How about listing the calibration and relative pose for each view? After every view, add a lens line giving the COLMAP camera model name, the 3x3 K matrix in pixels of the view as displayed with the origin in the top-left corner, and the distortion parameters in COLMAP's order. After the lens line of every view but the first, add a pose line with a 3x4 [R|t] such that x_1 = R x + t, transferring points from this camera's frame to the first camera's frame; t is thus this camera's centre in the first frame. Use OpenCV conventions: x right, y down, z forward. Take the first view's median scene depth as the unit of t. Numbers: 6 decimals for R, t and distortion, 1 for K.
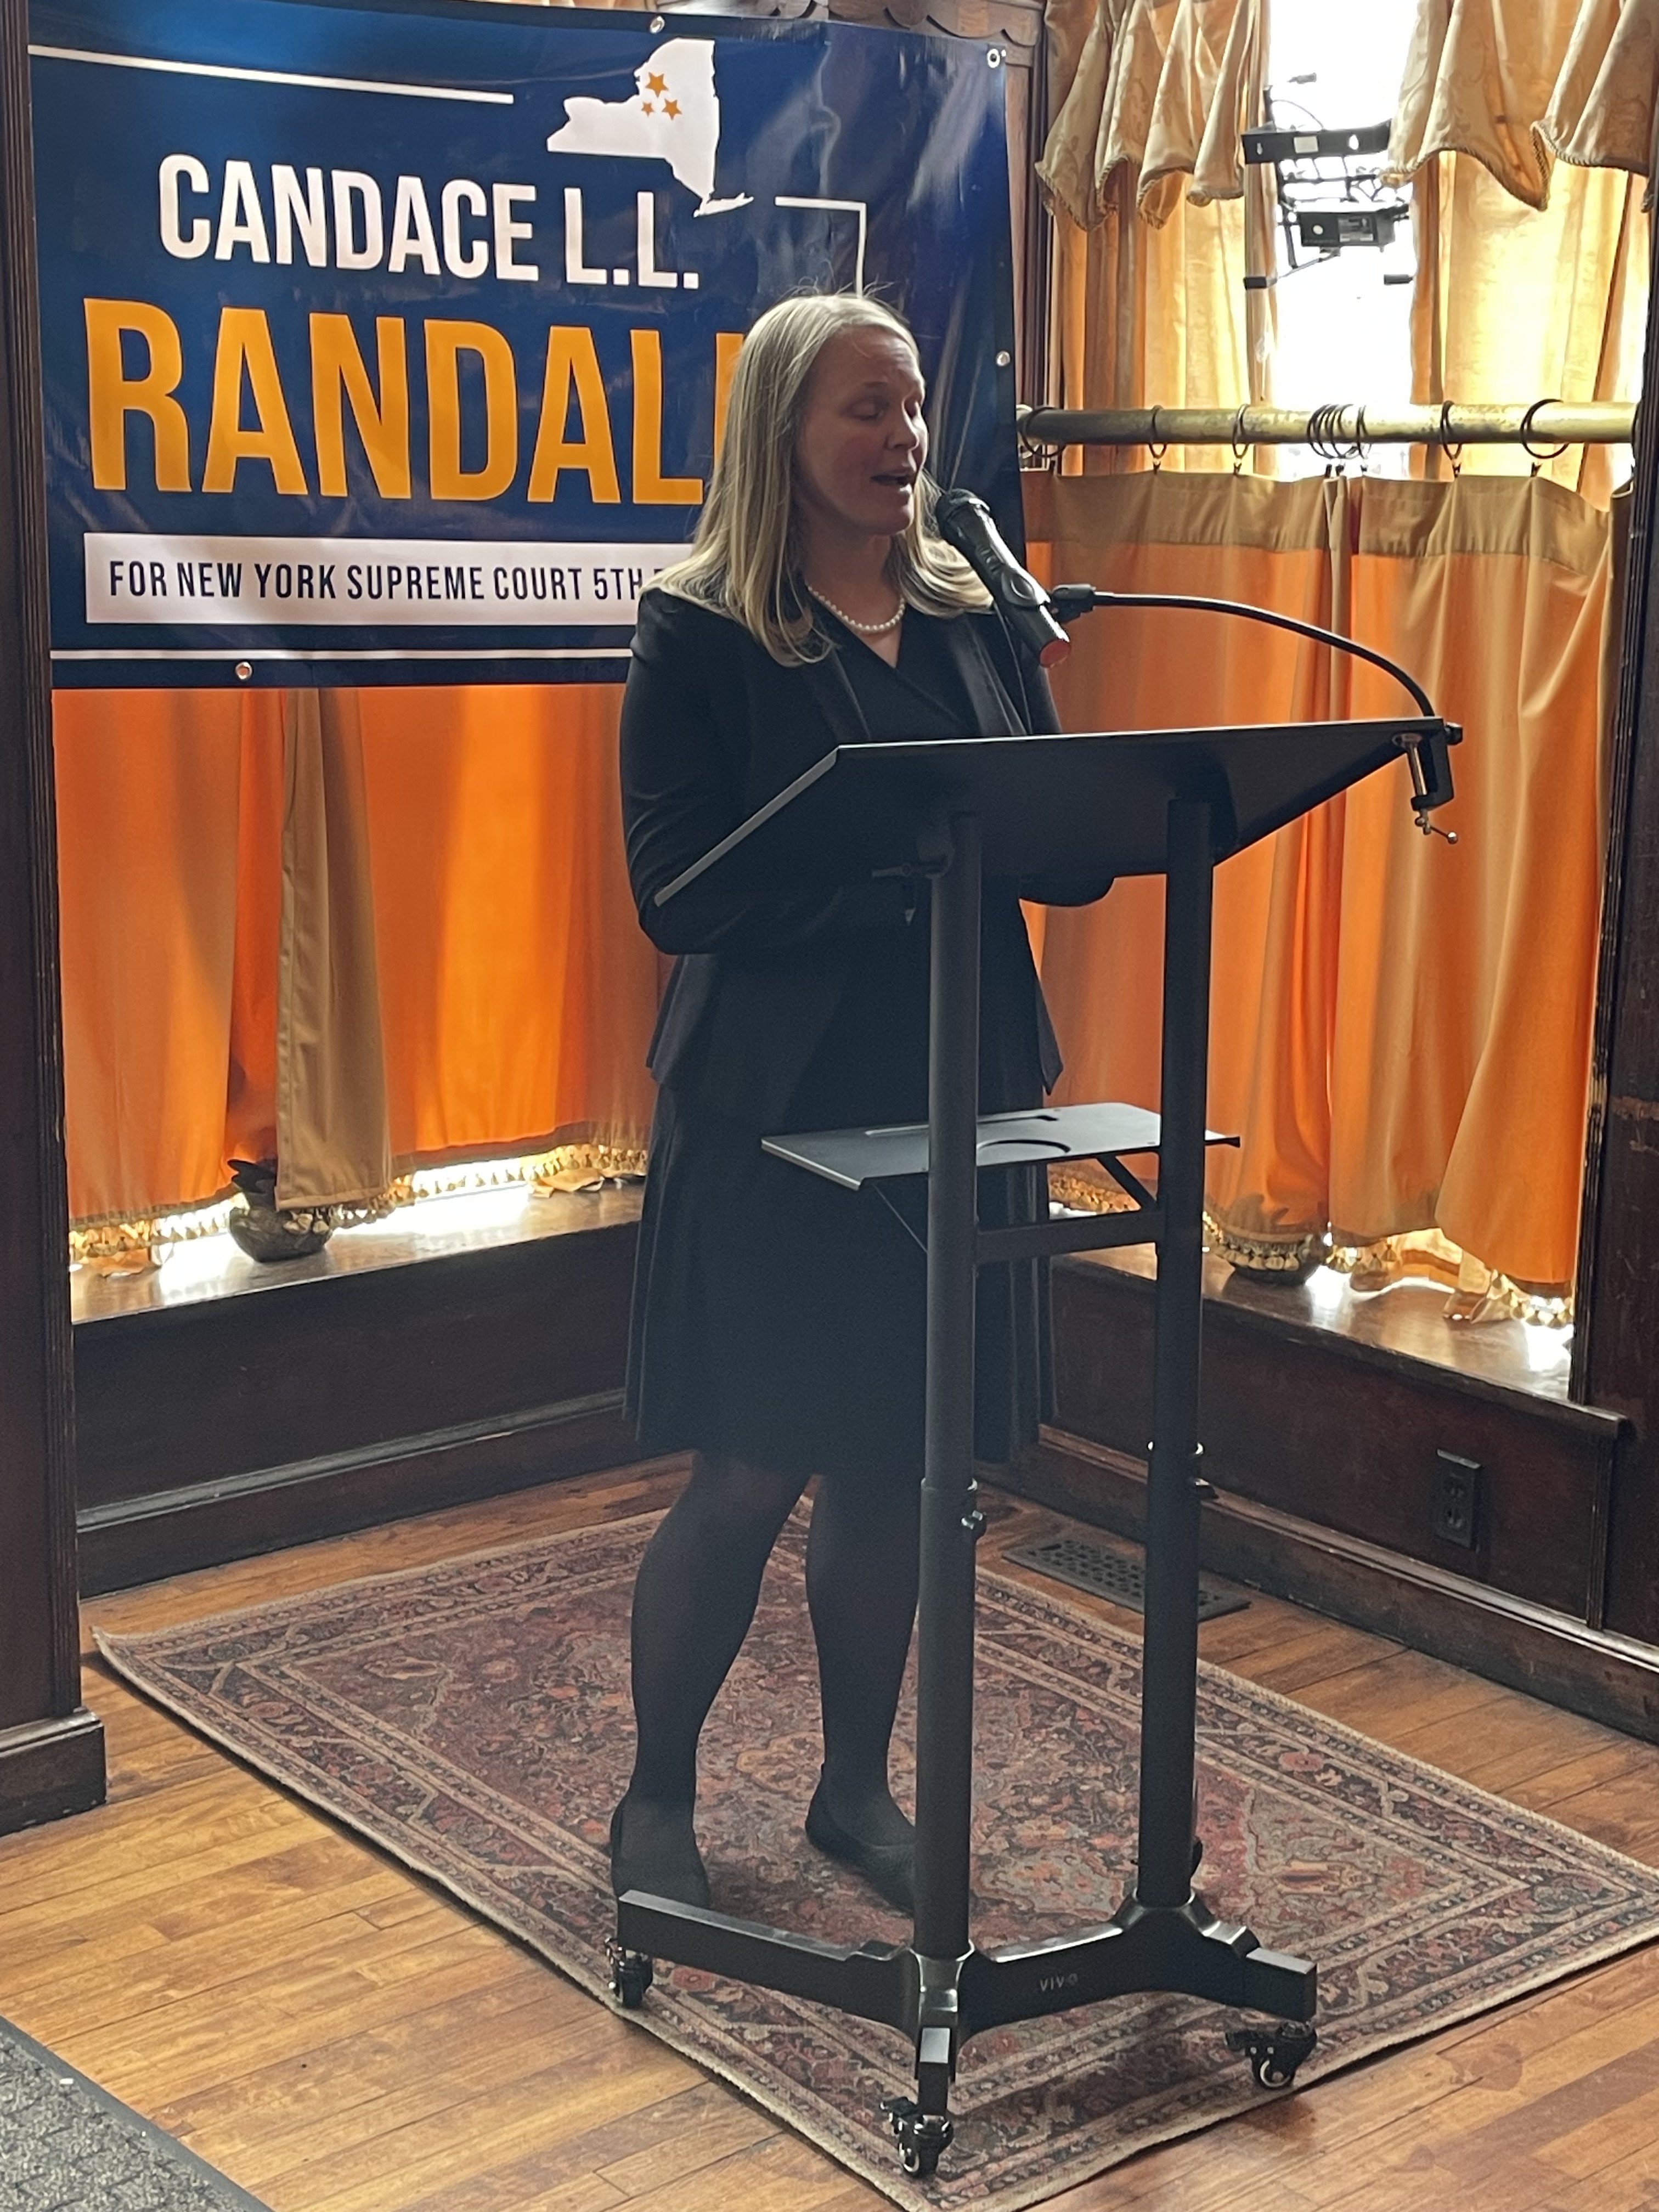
lens RADIAL K [[3149.4, 0, 870.0], [0, 3149.4, 1060.5], [0, 0, 1]] dist [0.095330, 0.000000]
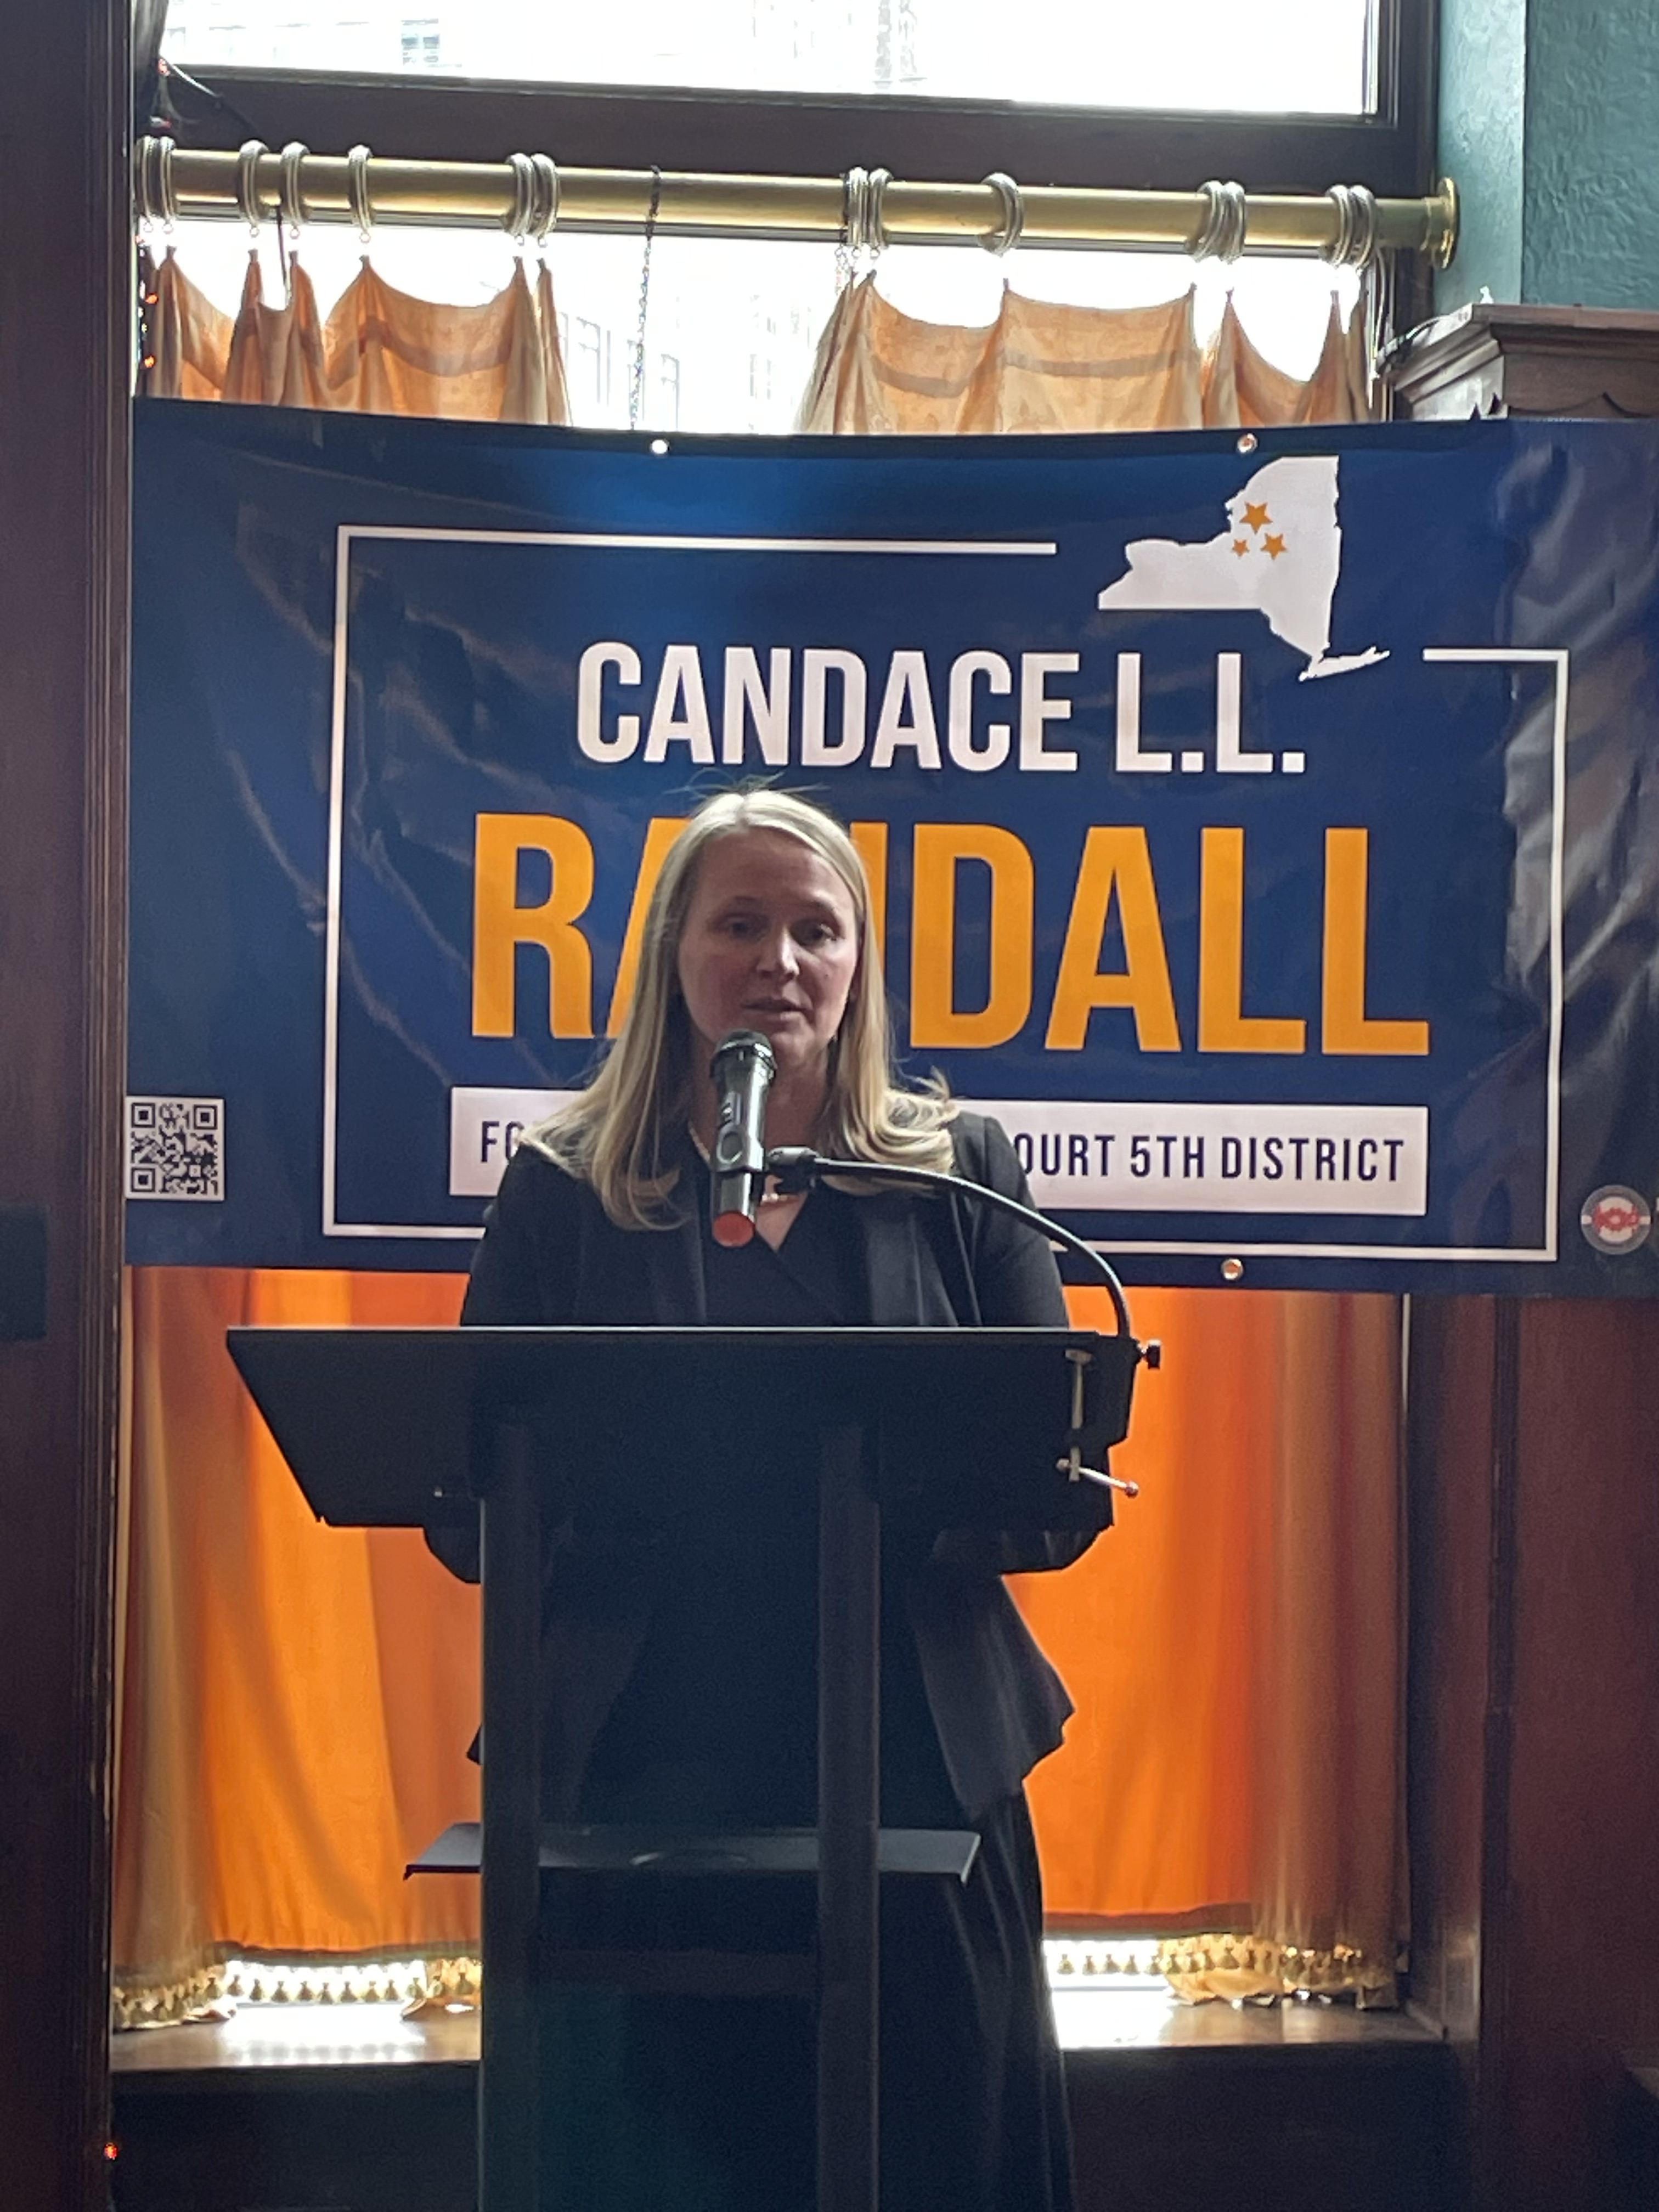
lens RADIAL K [[5213.6, 0, 833.6], [0, 5213.6, 1073.6], [0, 0, 1]] dist [0.126886, 0.000000]
pose [[0.843467, 0.004570, -0.537161, 0.540876], [-0.096770, 0.984897, -0.143573, 0.015868], [0.528392, 0.173080, 0.831171, -0.078504]]
